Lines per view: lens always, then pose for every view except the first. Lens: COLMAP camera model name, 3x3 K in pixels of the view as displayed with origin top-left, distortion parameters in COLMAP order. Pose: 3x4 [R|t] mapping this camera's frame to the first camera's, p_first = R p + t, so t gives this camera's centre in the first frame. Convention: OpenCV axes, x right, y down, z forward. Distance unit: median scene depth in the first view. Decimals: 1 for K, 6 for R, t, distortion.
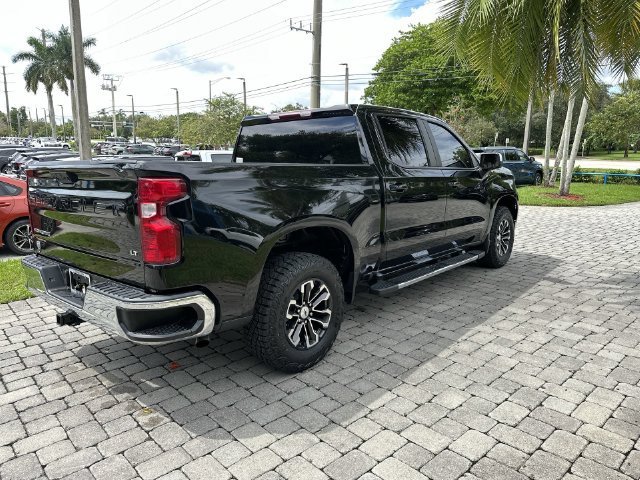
lens RADIAL K [[452.7, 0, 318.7], [0, 452.7, 237.1], [0, 0, 1]] dist [0.038896, -0.056771]
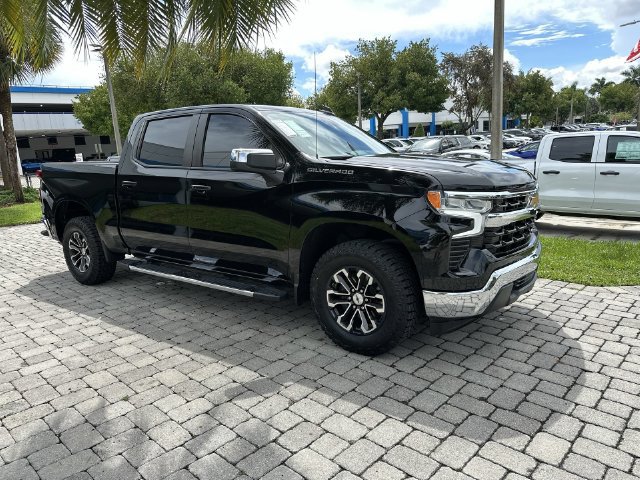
lens RADIAL K [[452.7, 0, 317.7], [0, 452.7, 237.0], [0, 0, 1]] dist [0.038896, -0.056771]
pose [[0.085765, 0.179172, -0.980072, 1.499237], [-0.134408, 0.976785, 0.166809, -0.255116], [0.987208, 0.117424, 0.107856, 1.465138]]
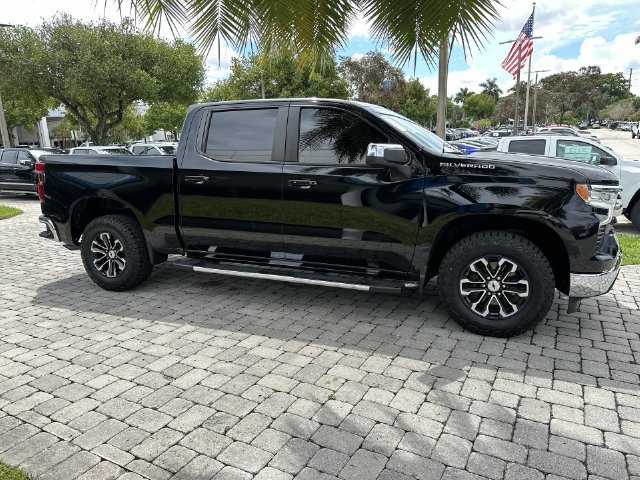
lens RADIAL K [[452.7, 0, 316.1], [0, 452.7, 236.9], [0, 0, 1]] dist [0.038896, -0.056771]
pose [[0.327977, 0.177977, -0.927769, 1.405837], [-0.147447, 0.979701, 0.135815, -0.174834], [0.933108, 0.092252, 0.347561, 0.962002]]
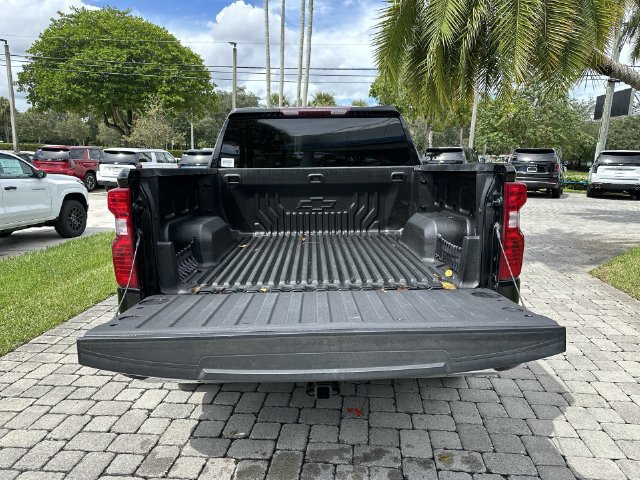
lens RADIAL K [[452.7, 0, 324.2], [0, 452.7, 243.9], [0, 0, 1]] dist [0.038896, -0.056771]
pose [[0.739963, -0.117207, 0.662357, -0.787436], [0.109687, 0.992547, 0.053097, -0.062364], [-0.663644, 0.033362, 0.747304, 0.373788]]
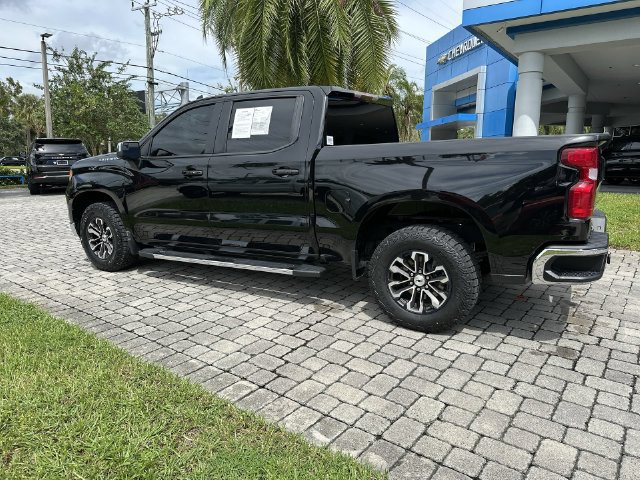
lens RADIAL K [[452.7, 0, 323.6], [0, 452.7, 240.3], [0, 0, 1]] dist [0.038896, -0.056771]
pose [[-0.187357, -0.181148, 0.965444, -1.287912], [0.182076, 0.959413, 0.215351, -0.225148], [-0.965270, 0.216132, -0.146770, 1.529118]]
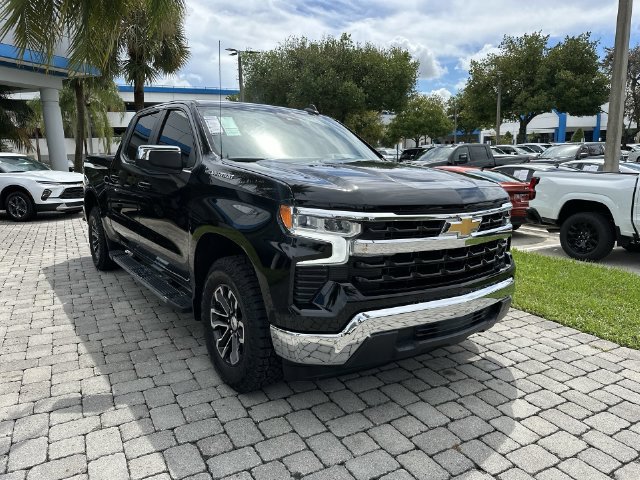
lens RADIAL K [[452.7, 0, 321.0], [0, 452.7, 235.4], [0, 0, 1]] dist [0.038896, -0.056771]
pose [[-0.218046, 0.167238, -0.961503, 1.343131], [-0.169416, 0.963764, 0.206051, -0.327182], [0.961121, 0.207823, -0.181812, 1.906307]]
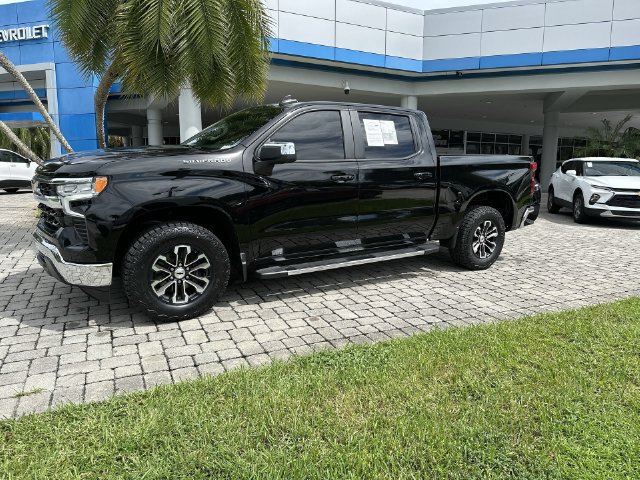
lens RADIAL K [[452.7, 0, 324.6], [0, 452.7, 237.1], [0, 0, 1]] dist [0.038896, -0.056771]
pose [[-0.961607, -0.061921, 0.267352, -0.320219], [0.029790, 0.944902, 0.325996, -0.444403], [-0.272807, 0.321445, -0.906780, 2.803825]]
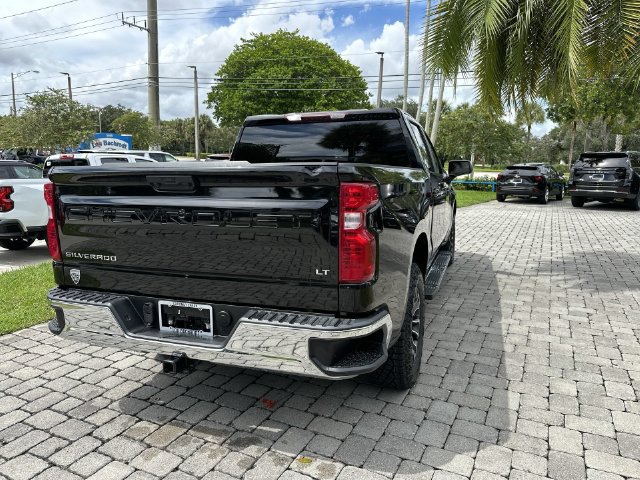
lens RADIAL K [[452.7, 0, 316.7], [0, 452.7, 244.4], [0, 0, 1]] dist [0.038896, -0.056771]
pose [[0.934496, -0.051991, 0.352156, -0.469743], [0.052577, 0.998586, 0.007907, -0.015996], [-0.352069, 0.011126, 0.935908, 0.149850]]
